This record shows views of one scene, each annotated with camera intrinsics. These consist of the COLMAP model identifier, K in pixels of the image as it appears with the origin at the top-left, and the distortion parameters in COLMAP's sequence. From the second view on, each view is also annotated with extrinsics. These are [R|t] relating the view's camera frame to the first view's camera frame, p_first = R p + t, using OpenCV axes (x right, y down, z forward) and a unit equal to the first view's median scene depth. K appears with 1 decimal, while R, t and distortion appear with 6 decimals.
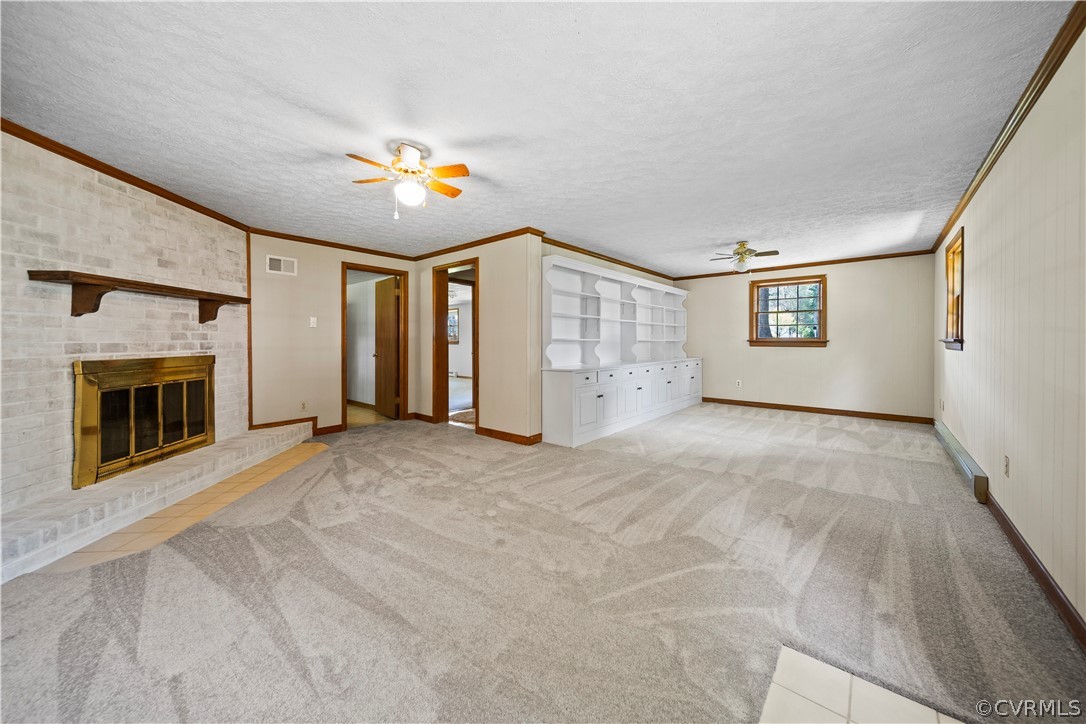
lens RADIAL K [[383.6, 0, 541.1], [0, 383.6, 344.6], [0, 0, 1]] dist [-0.000463, -0.001424]
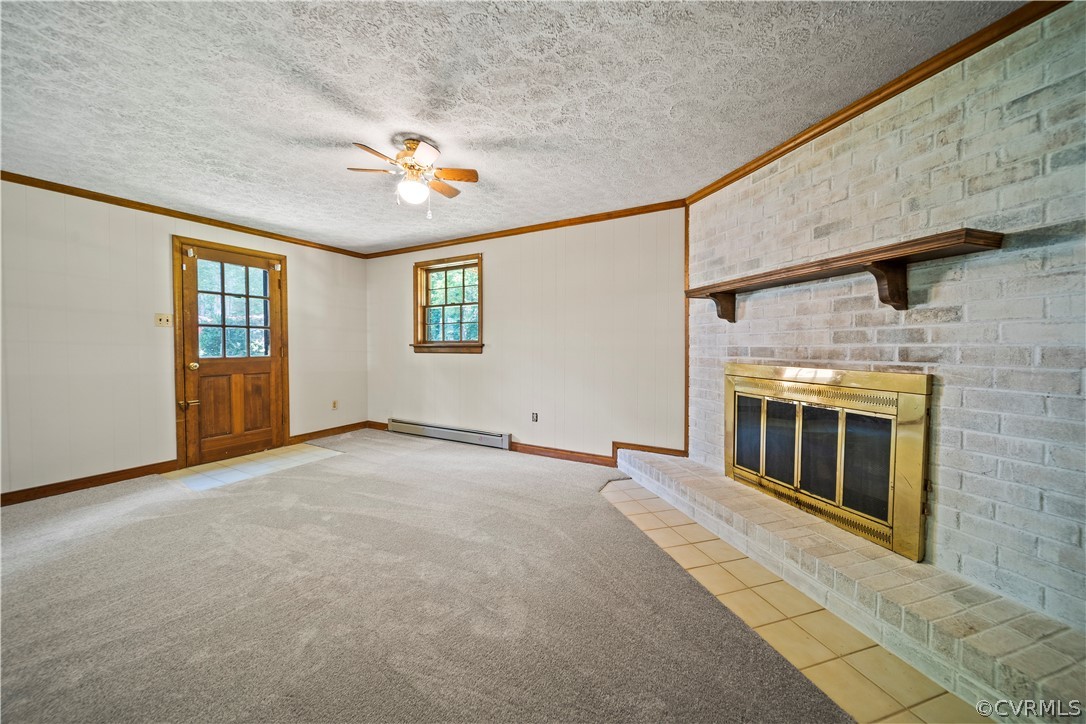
lens RADIAL K [[385.6, 0, 537.6], [0, 385.6, 350.6], [0, 0, 1]] dist [-0.001013, -0.000151]
pose [[-0.979560, 0.005198, -0.201086, -0.361525], [0.000388, 0.999713, 0.023951, -0.016096], [0.201153, 0.023384, -0.979281, 1.636071]]
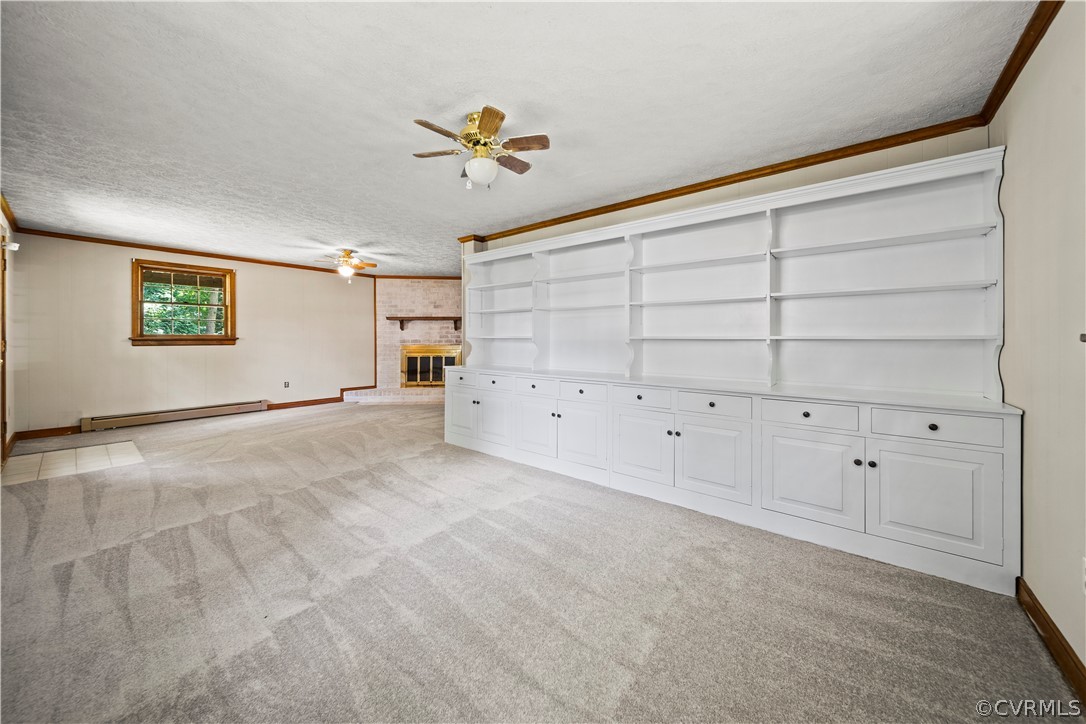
lens RADIAL K [[383.6, 0, 541.1], [0, 383.6, 344.6], [0, 0, 1]] dist [-0.000463, -0.001424]
pose [[0.036980, 0.014962, -0.999204, 1.513578], [-0.009427, 0.999849, 0.014623, -0.014822], [0.999272, 0.008878, 0.037116, 1.631870]]
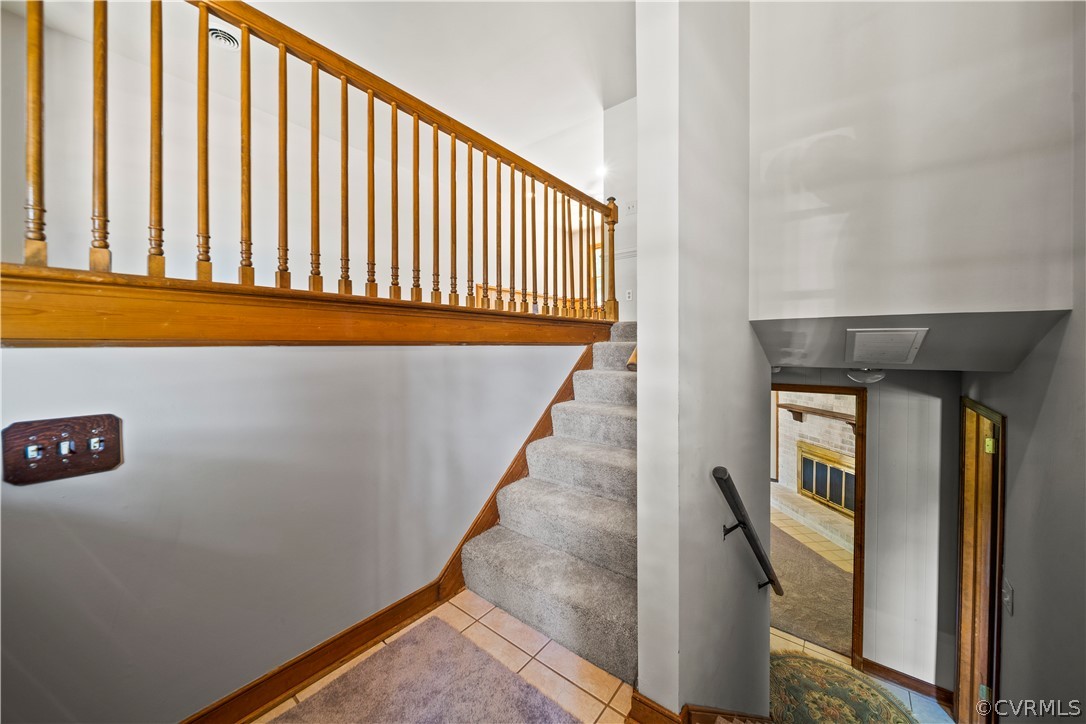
lens RADIAL K [[391.5, 0, 543.0], [0, 391.5, 362.0], [0, 0, 1]] dist [0.011363, -0.000138]
pose [[-0.998969, 0.020068, -0.040724, 0.395196], [0.018162, 0.998746, 0.046646, -0.489316], [0.041609, 0.045858, -0.998081, 2.773946]]
